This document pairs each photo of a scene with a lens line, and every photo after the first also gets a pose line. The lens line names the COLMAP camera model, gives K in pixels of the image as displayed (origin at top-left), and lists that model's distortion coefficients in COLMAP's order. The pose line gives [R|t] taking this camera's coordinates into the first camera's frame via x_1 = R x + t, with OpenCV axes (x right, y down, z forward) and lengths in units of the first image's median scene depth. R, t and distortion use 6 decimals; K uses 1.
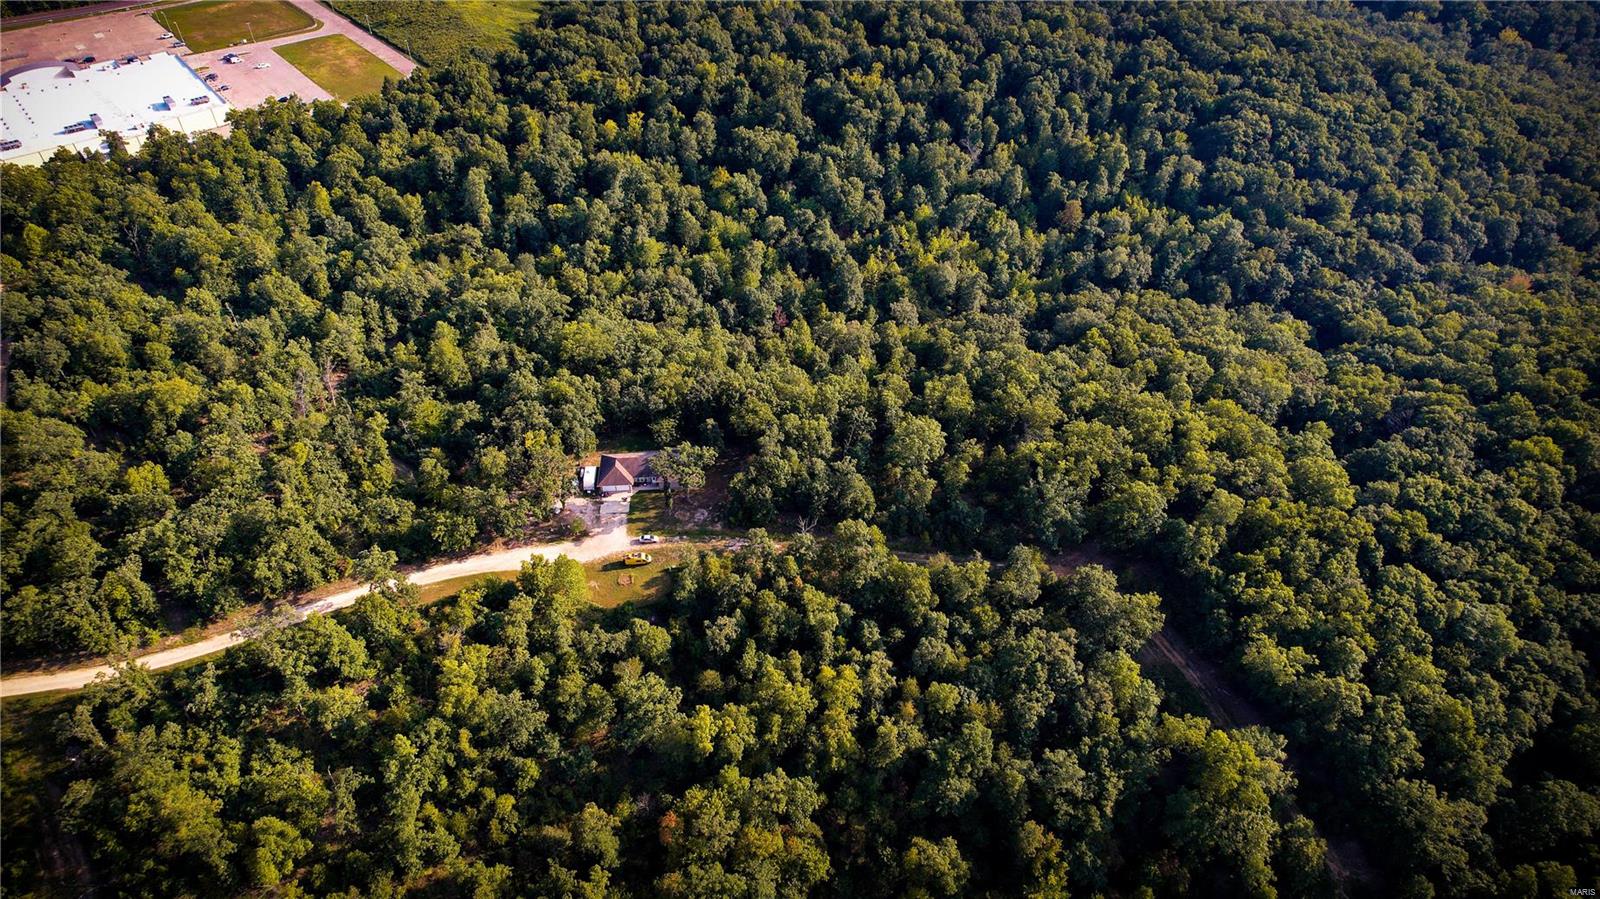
lens RADIAL K [[1012.6, 0, 800.0], [0, 1012.6, 449.5], [0, 0, 1]] dist [-0.071218, 0.048246]
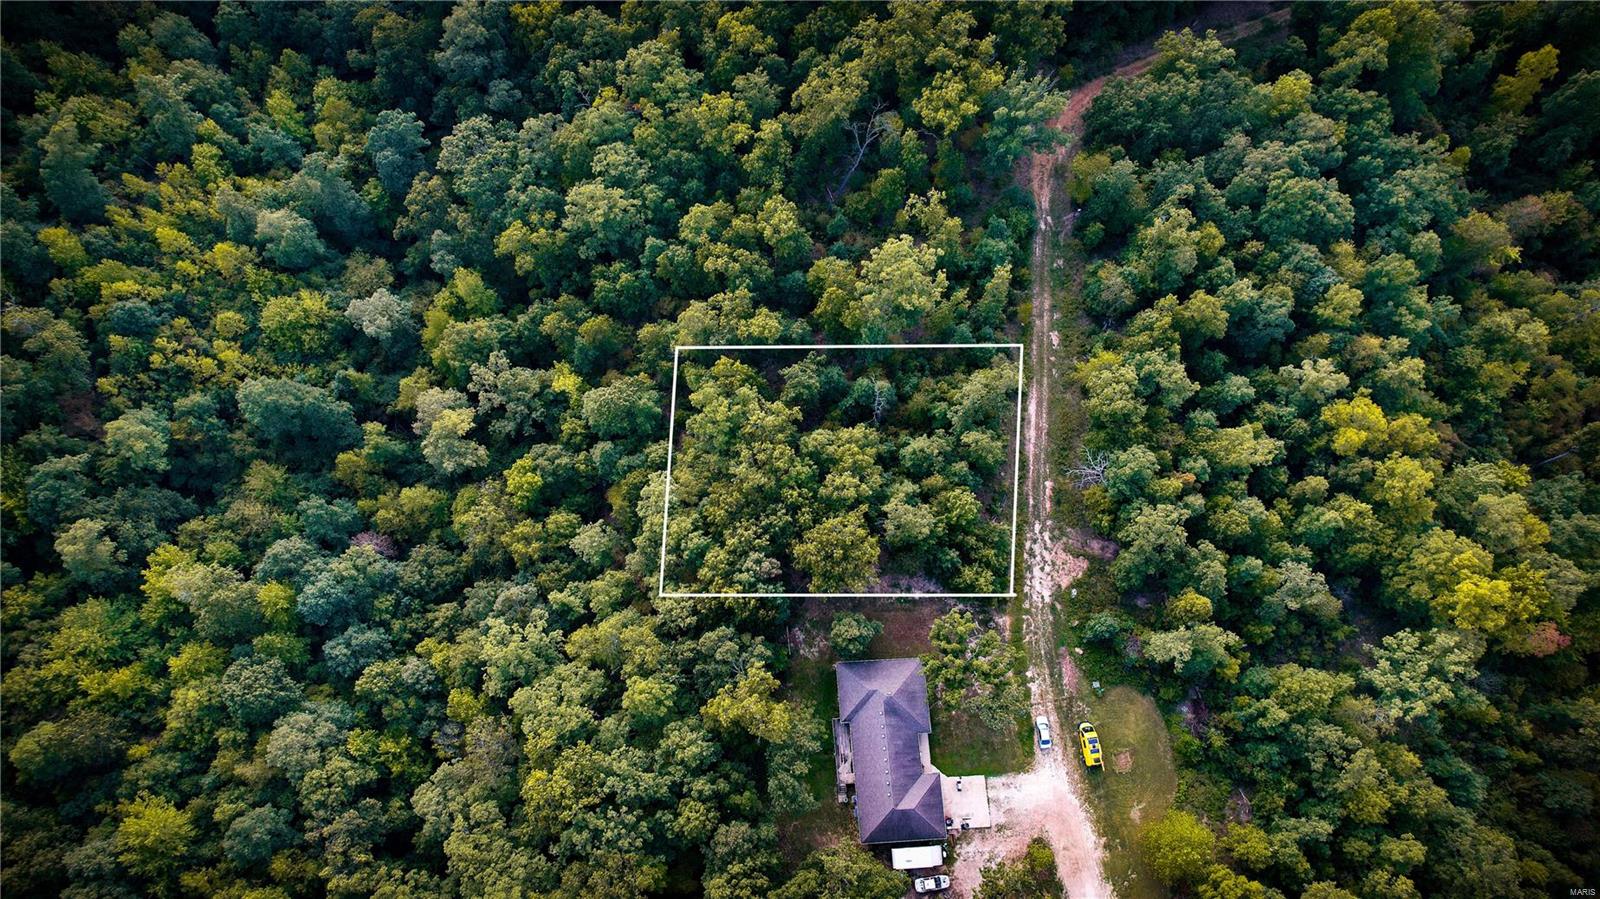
lens RADIAL K [[1012.6, 0, 800.0], [0, 1012.6, 449.5], [0, 0, 1]] dist [-0.071218, 0.048246]
pose [[-0.003247, -0.962563, 0.271038, -0.149523], [0.669571, 0.199221, 0.715532, -0.477789], [-0.742741, 0.183803, 0.643857, 0.689532]]
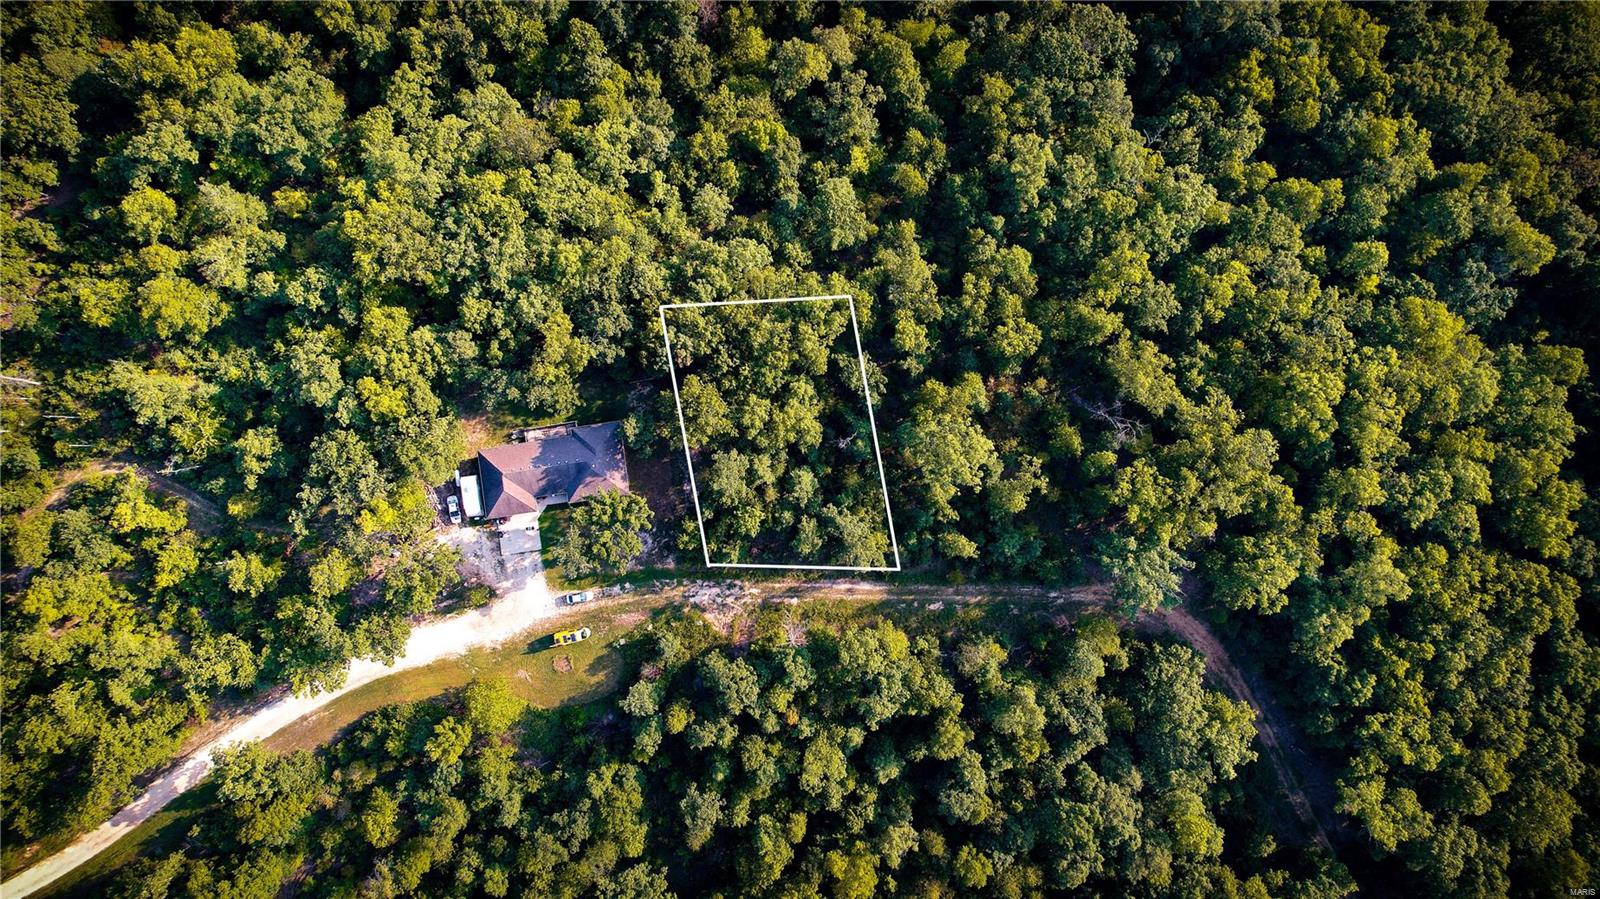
lens RADIAL K [[1012.6, 0, 800.0], [0, 1012.6, 449.5], [0, 0, 1]] dist [-0.071218, 0.048246]
pose [[0.997081, -0.076351, 0.000154, 0.018116], [0.050376, 0.659379, 0.750121, -0.523487], [-0.057374, -0.747924, 0.661300, 0.588985]]
